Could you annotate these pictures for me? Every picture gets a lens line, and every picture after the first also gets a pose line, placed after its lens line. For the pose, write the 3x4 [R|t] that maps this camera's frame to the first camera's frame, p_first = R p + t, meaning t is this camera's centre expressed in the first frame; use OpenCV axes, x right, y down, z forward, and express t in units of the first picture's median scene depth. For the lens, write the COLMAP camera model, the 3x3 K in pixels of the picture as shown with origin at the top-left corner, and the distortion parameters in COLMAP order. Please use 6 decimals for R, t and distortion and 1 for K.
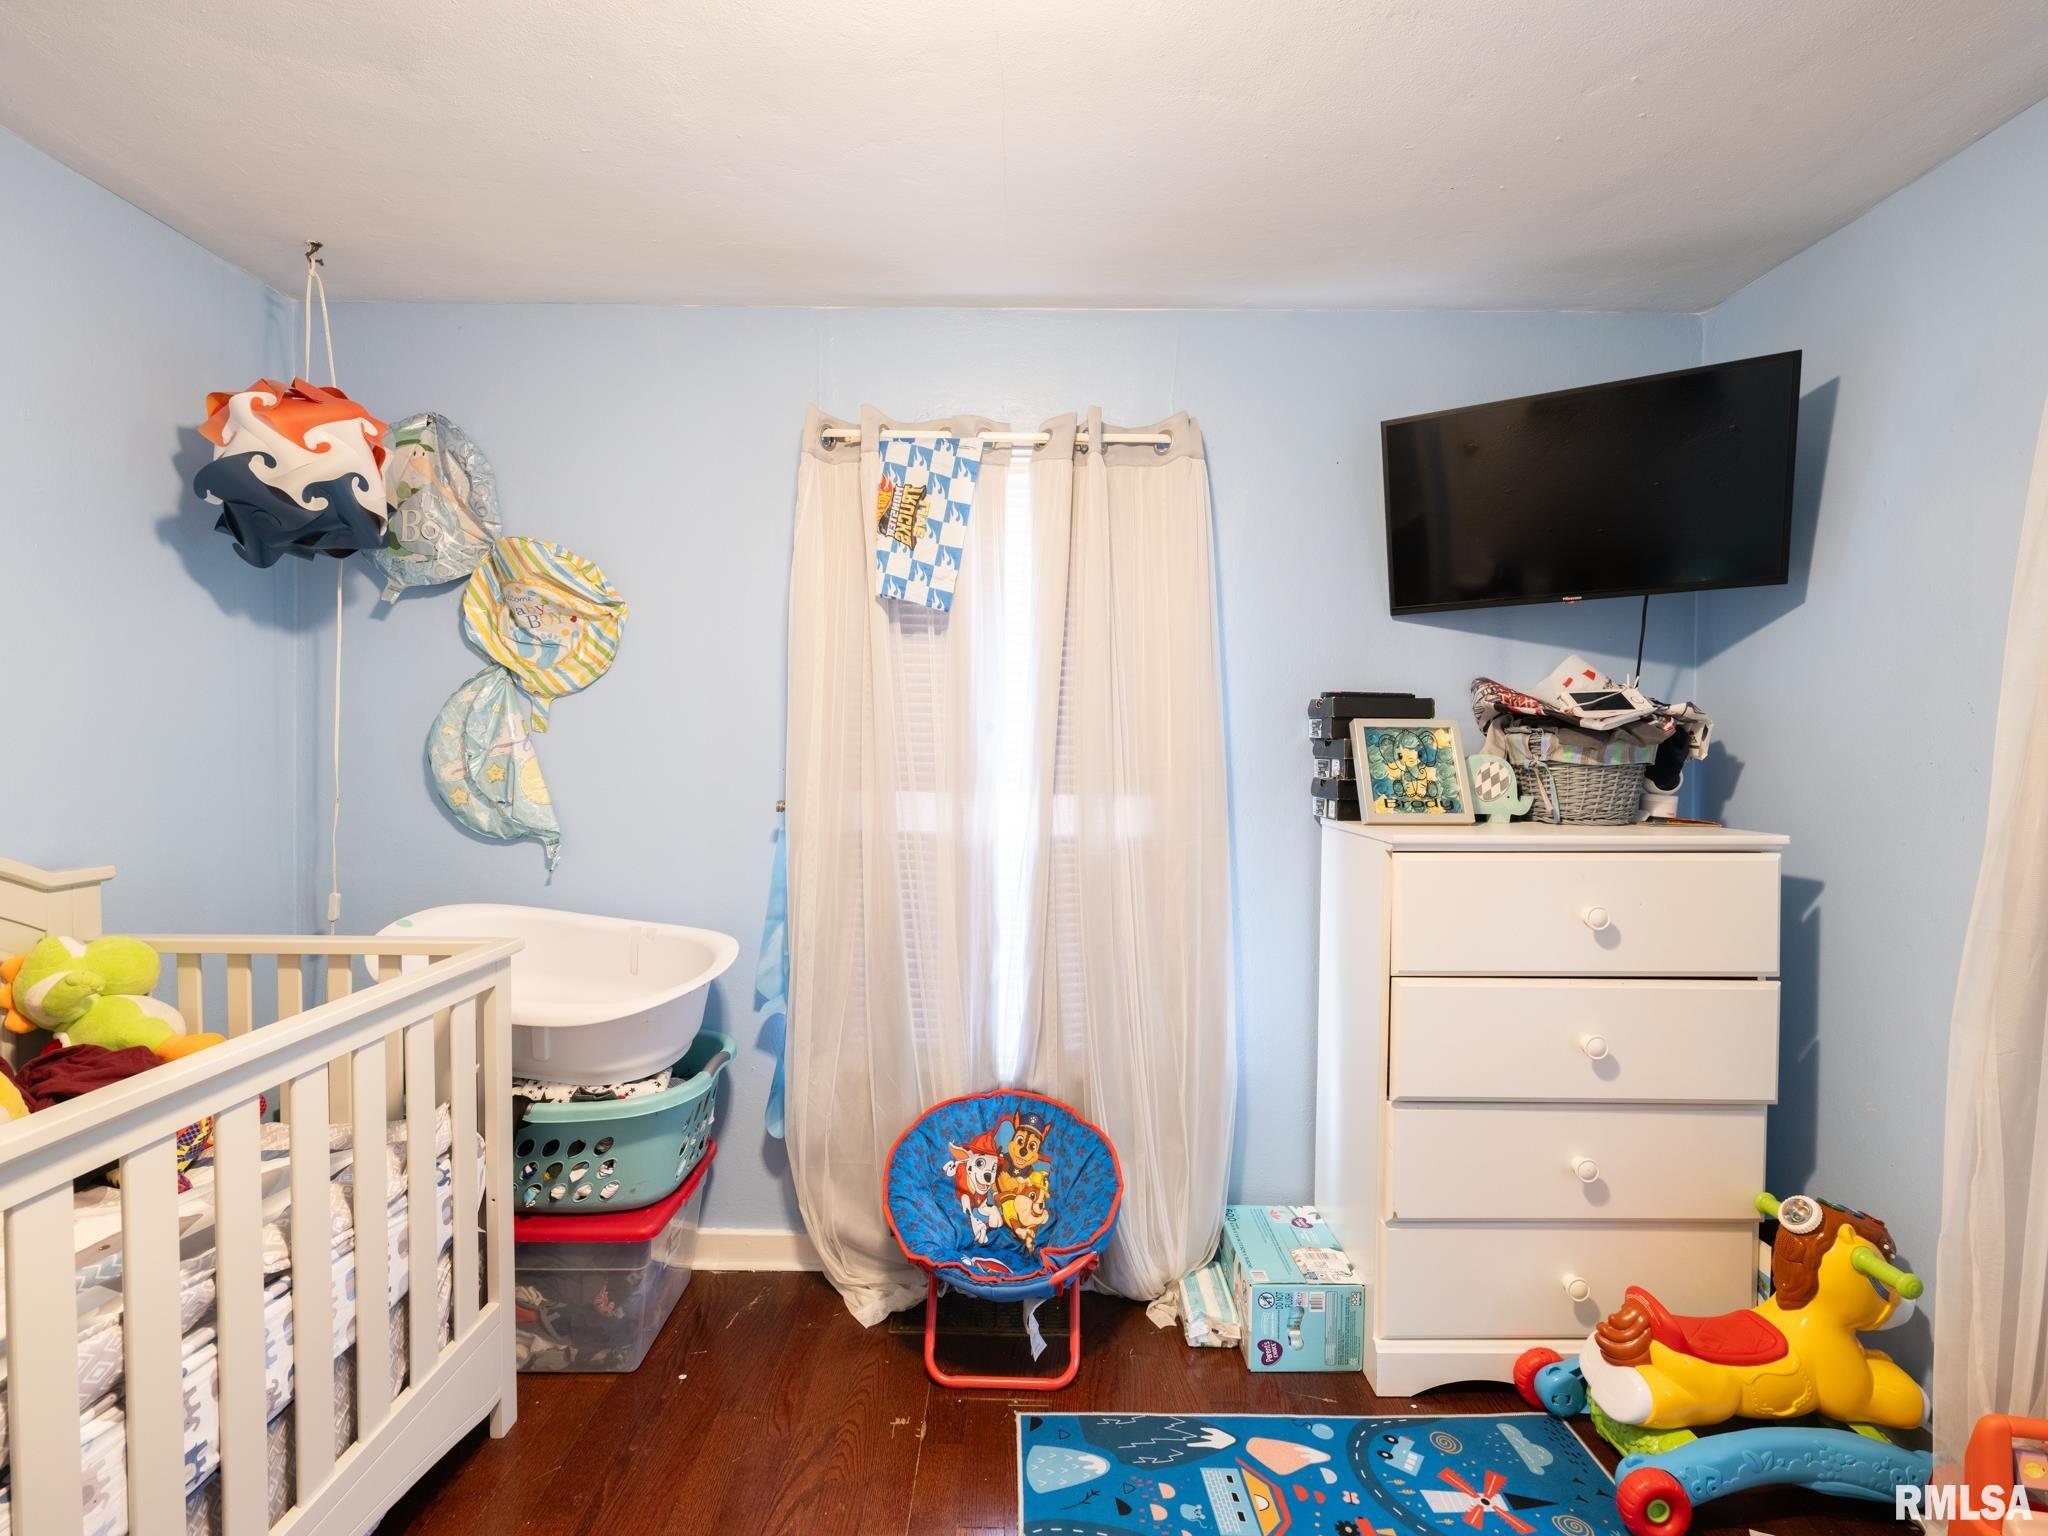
lens RADIAL K [[952.1, 0, 1023.2], [0, 952.1, 766.7], [0, 0, 1]] dist [-0.001477, 0.001237]
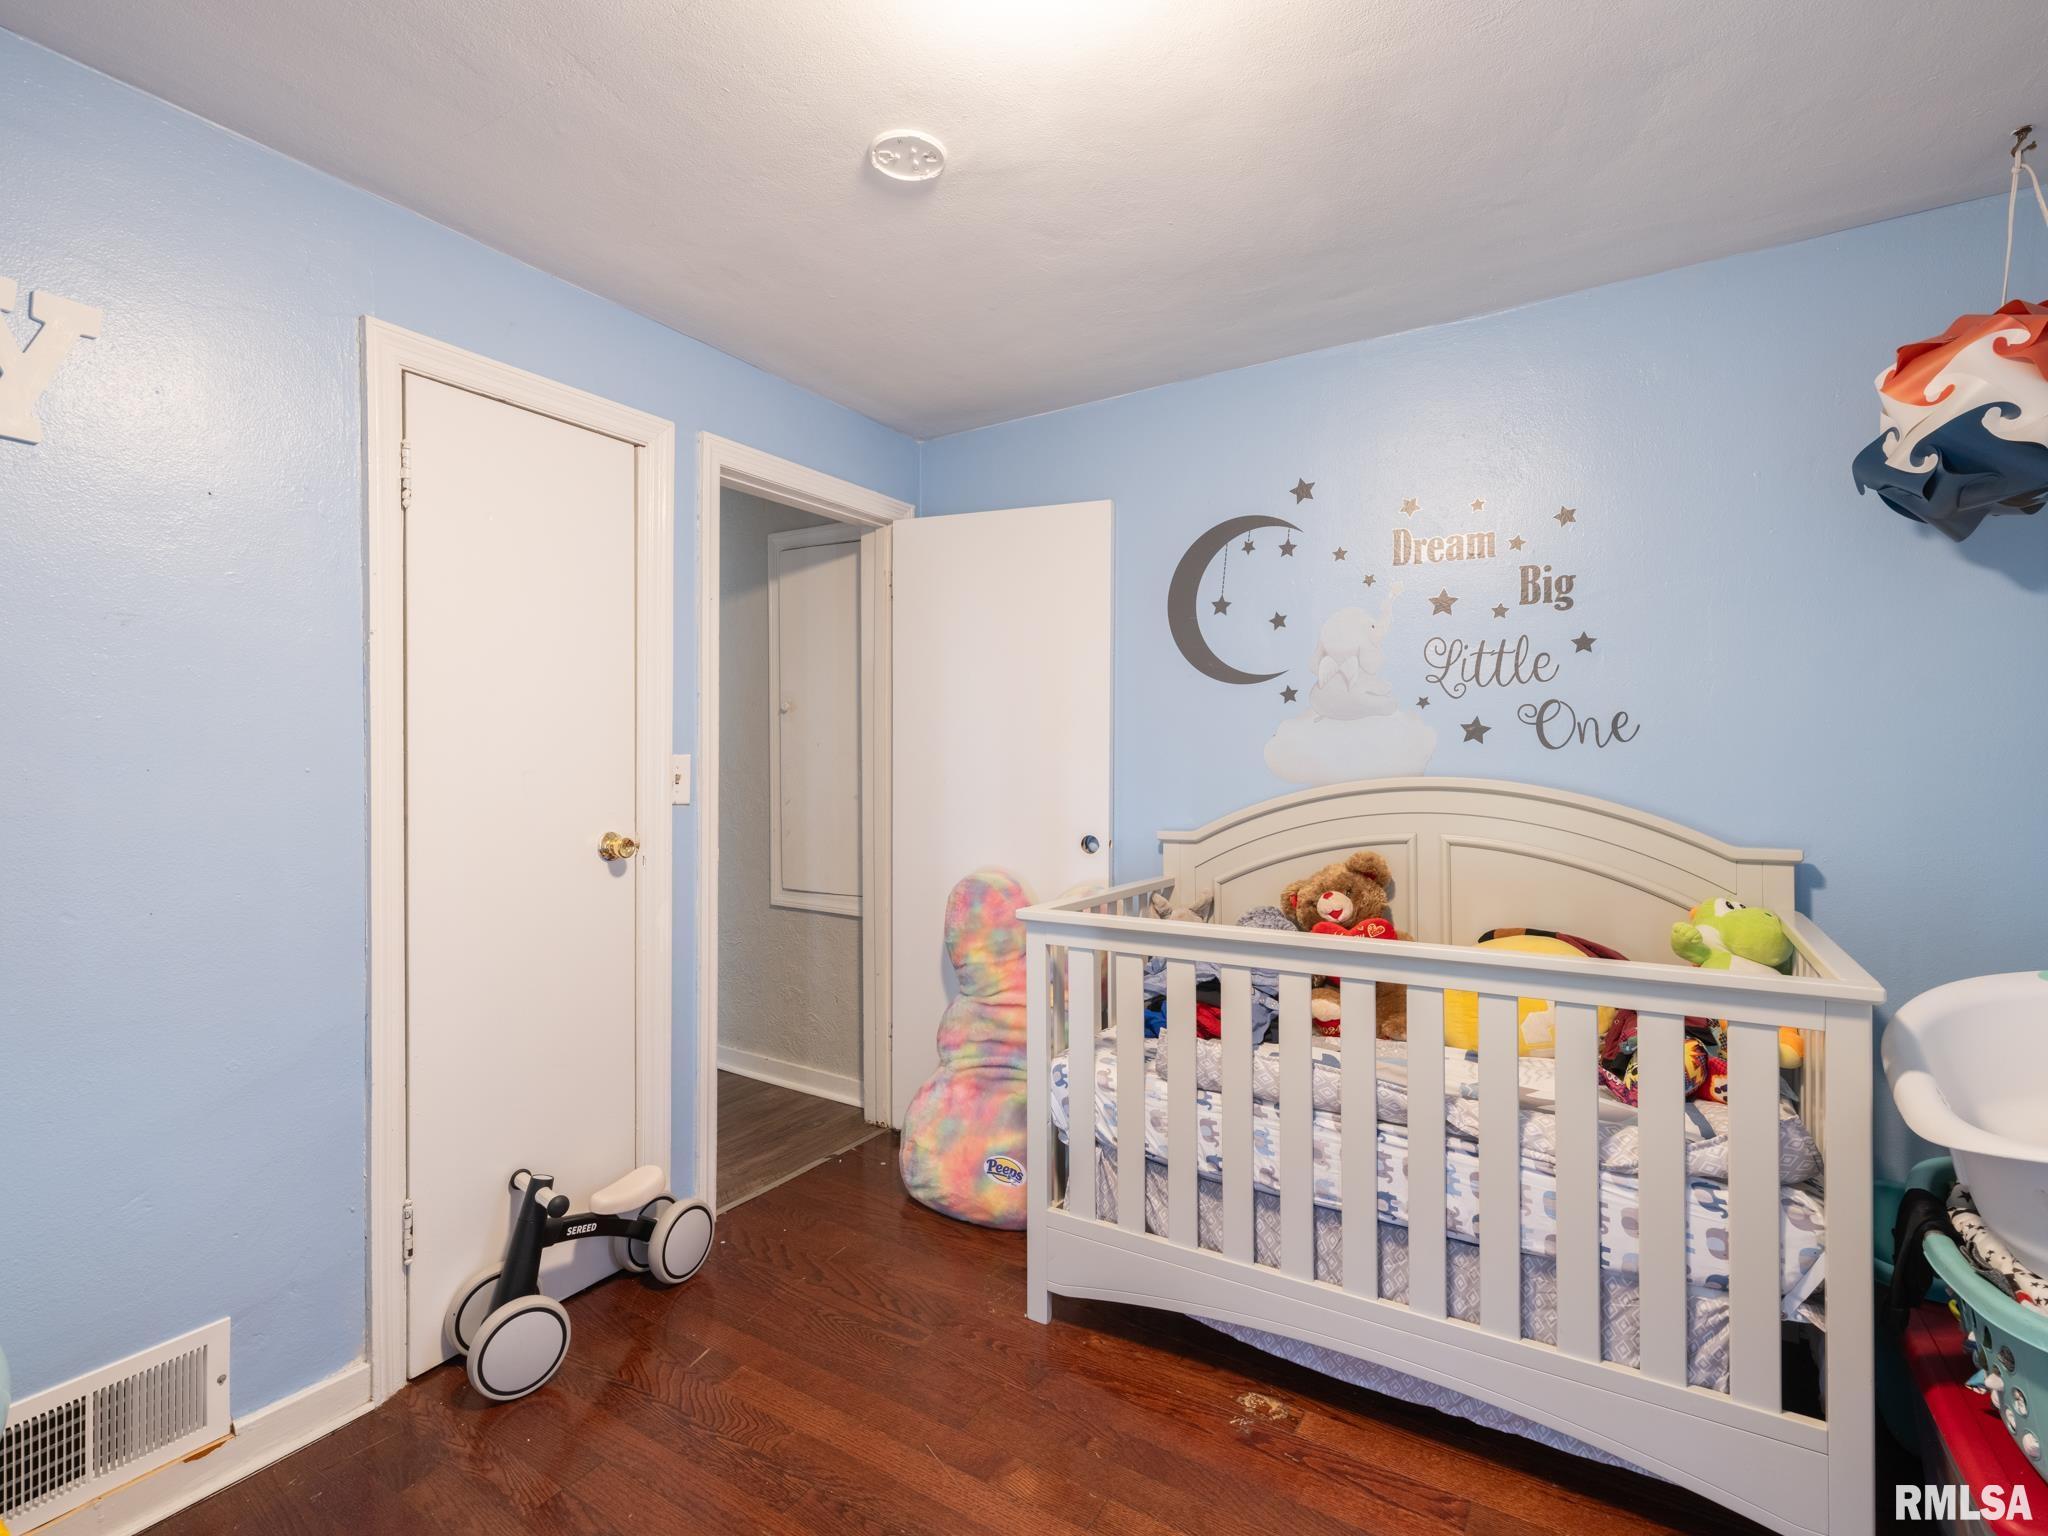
lens RADIAL K [[956.8, 0, 1019.3], [0, 956.8, 770.4], [0, 0, 1]] dist [-0.002869, 0.000595]
pose [[-0.527313, 0.008123, -0.849632, 0.406338], [-0.020147, 0.999554, 0.022061, 0.003330], [0.849432, 0.028750, -0.526914, 0.691524]]
